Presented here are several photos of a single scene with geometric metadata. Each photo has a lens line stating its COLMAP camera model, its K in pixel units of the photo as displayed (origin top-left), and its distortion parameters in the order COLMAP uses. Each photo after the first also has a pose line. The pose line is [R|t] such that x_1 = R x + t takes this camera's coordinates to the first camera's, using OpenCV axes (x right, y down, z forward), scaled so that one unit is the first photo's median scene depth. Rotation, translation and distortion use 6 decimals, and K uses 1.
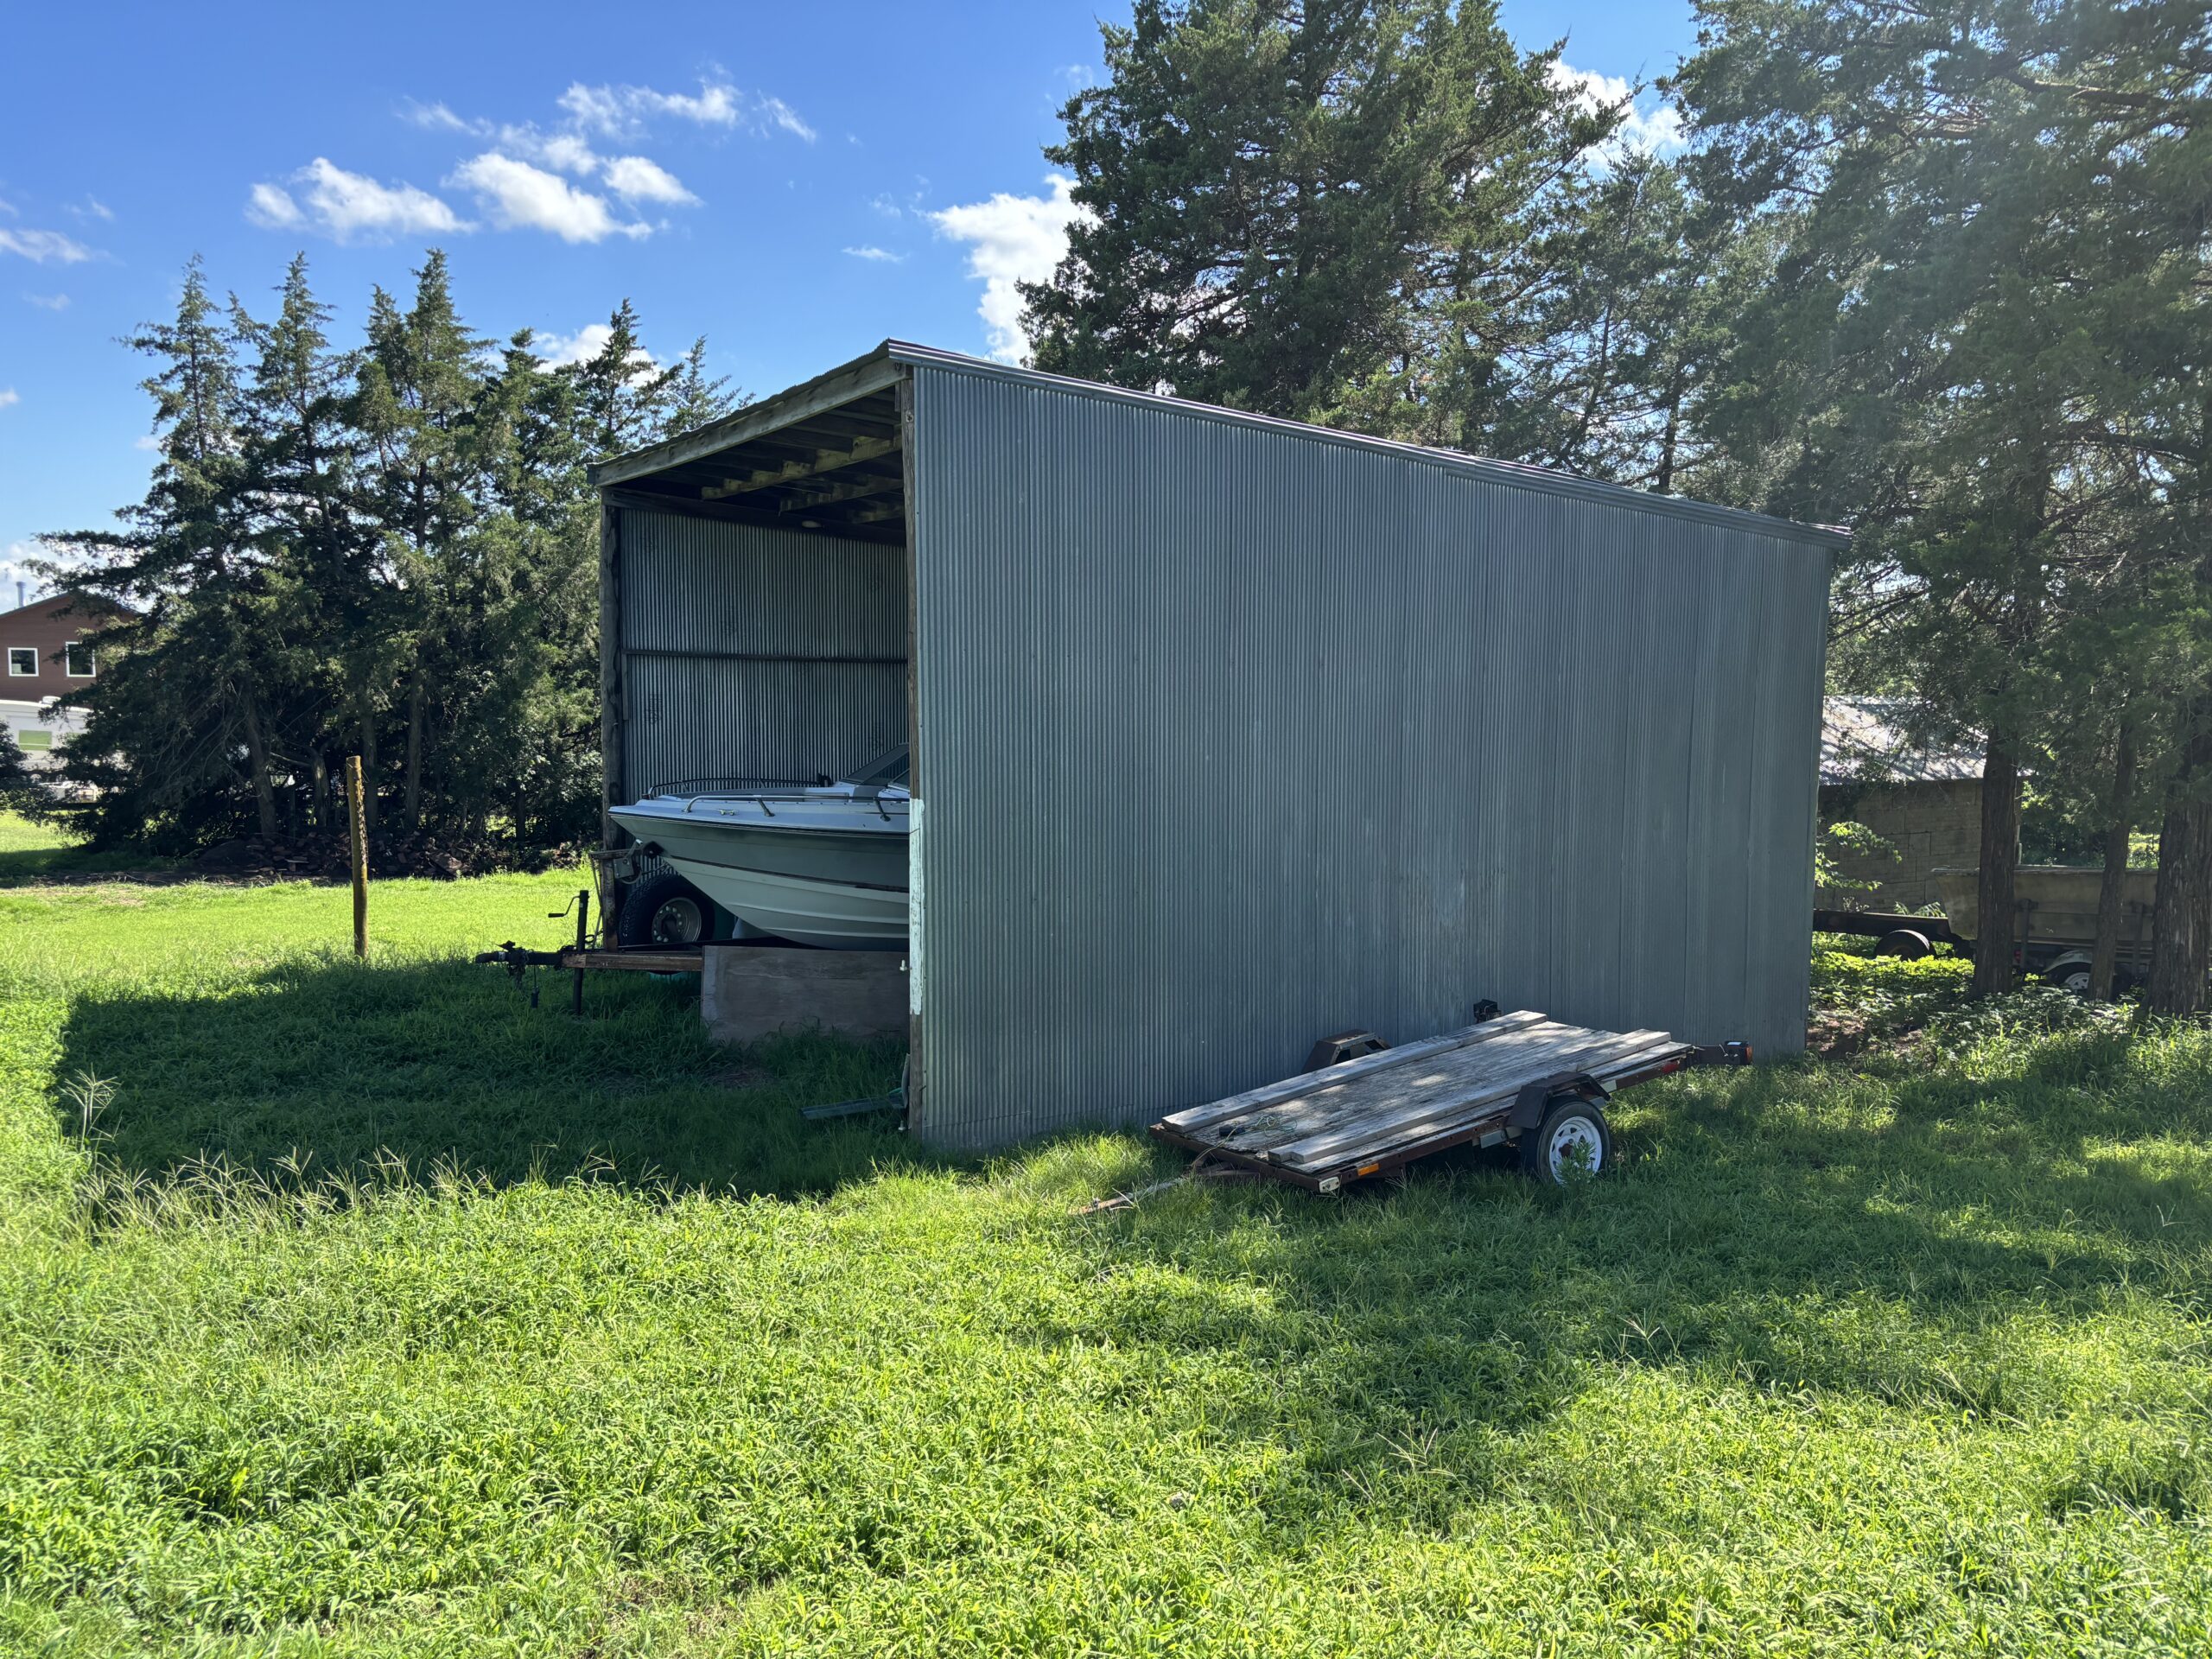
lens RADIAL K [[1638.5, 0, 1105.5], [0, 1638.5, 797.1], [0, 0, 1]] dist [0.071269, -0.067777]
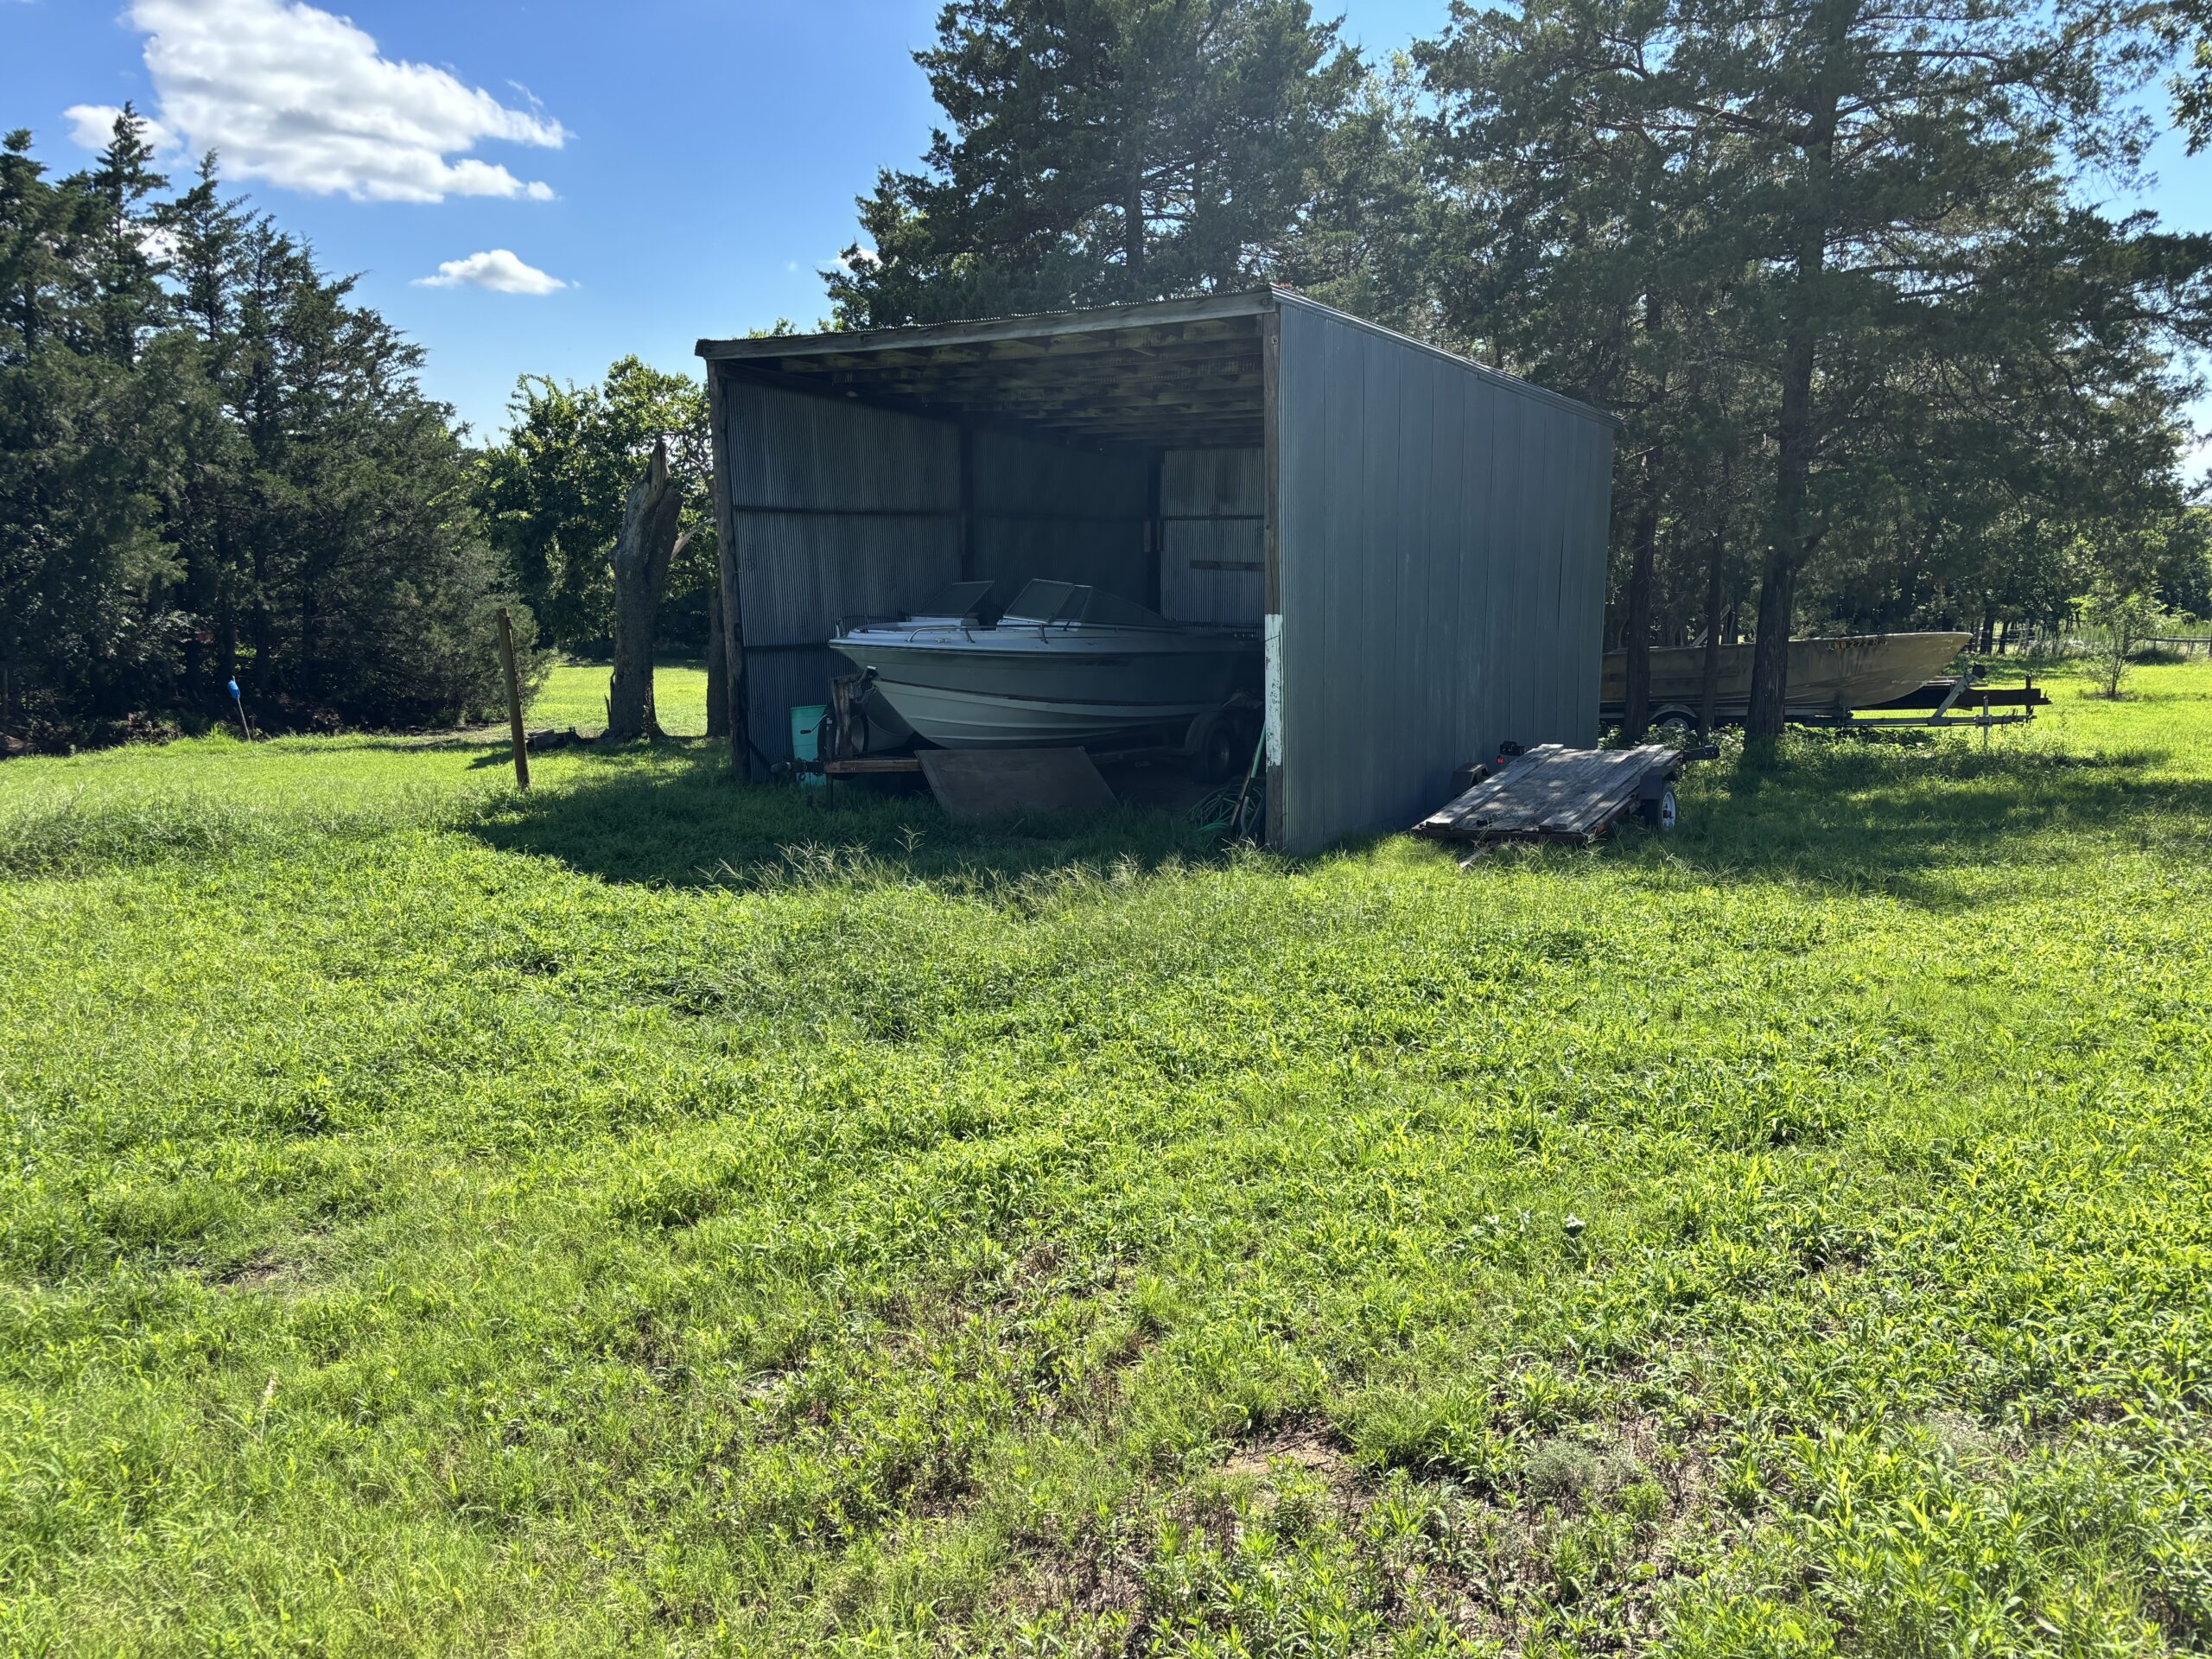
lens RADIAL K [[1638.5, 0, 1105.5], [0, 1638.5, 797.1], [0, 0, 1]] dist [0.071269, -0.067777]
pose [[0.915283, -0.078057, 0.395176, -0.487728], [0.040777, 0.993960, 0.101886, 0.004507], [-0.400742, -0.077140, 0.912938, -0.151995]]
